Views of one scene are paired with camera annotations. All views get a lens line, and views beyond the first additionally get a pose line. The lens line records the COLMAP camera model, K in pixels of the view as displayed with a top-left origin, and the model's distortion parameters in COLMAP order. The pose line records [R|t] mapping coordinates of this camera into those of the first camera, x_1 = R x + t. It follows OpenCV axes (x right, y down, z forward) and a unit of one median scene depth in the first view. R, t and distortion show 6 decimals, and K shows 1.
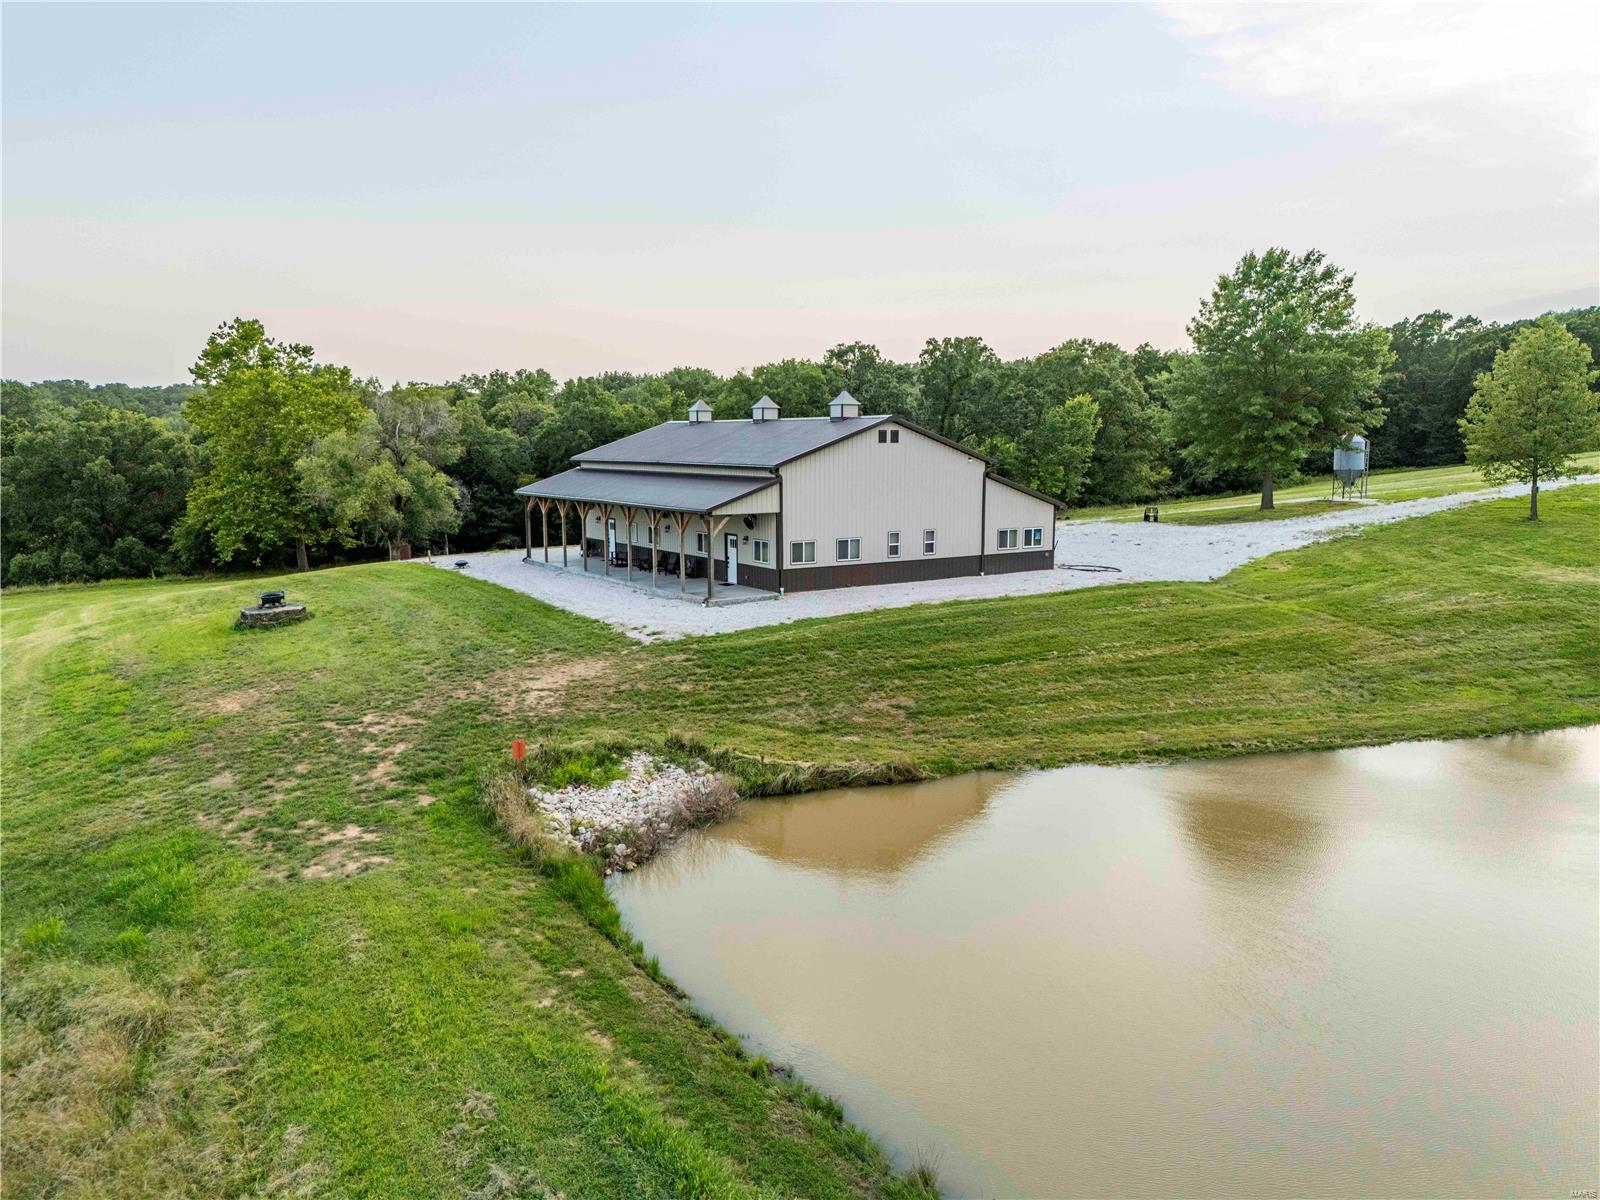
lens RADIAL K [[1158.0, 0, 796.5], [0, 1158.0, 593.0], [0, 0, 1]] dist [0.035348, -0.003184]
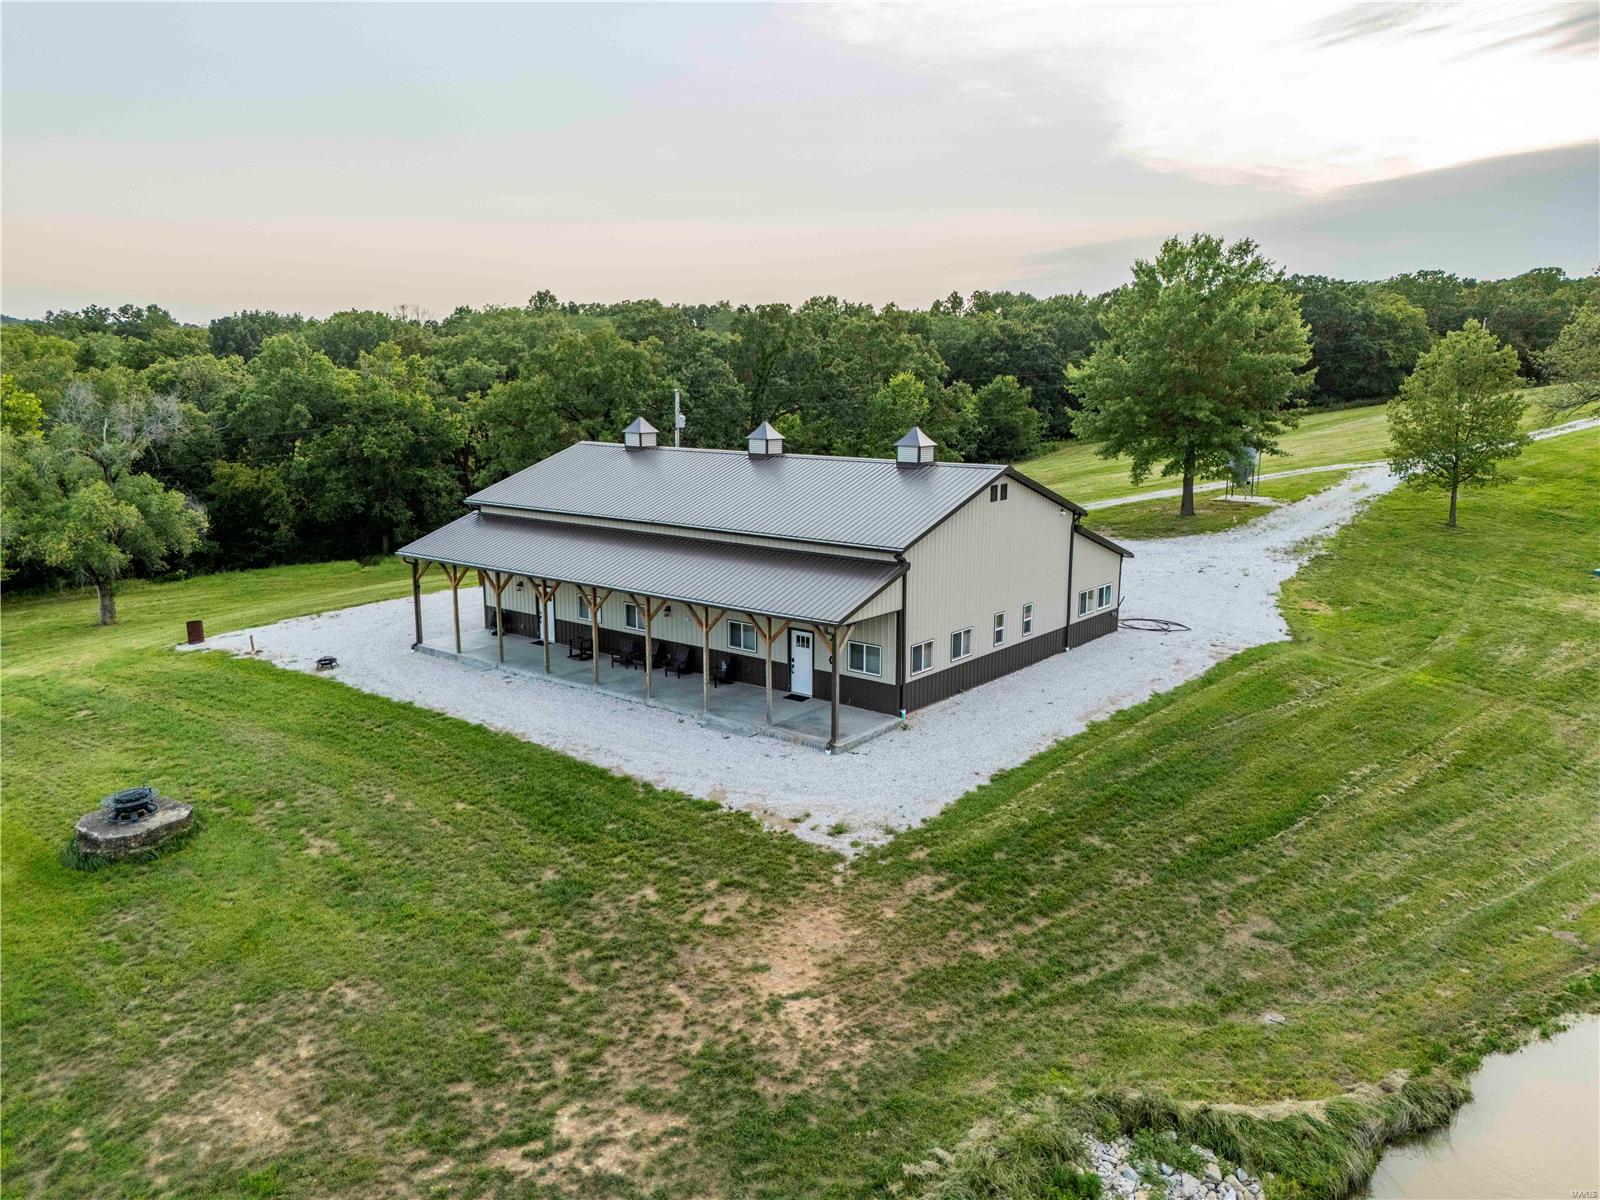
lens RADIAL K [[1158.0, 0, 801.3], [0, 1158.0, 609.1], [0, 0, 1]] dist [0.035348, -0.003184]
pose [[0.949635, -0.059893, 0.307582, -0.265521], [0.038869, 0.996498, 0.074038, -0.111504], [-0.310939, -0.058354, 0.948637, 0.285360]]
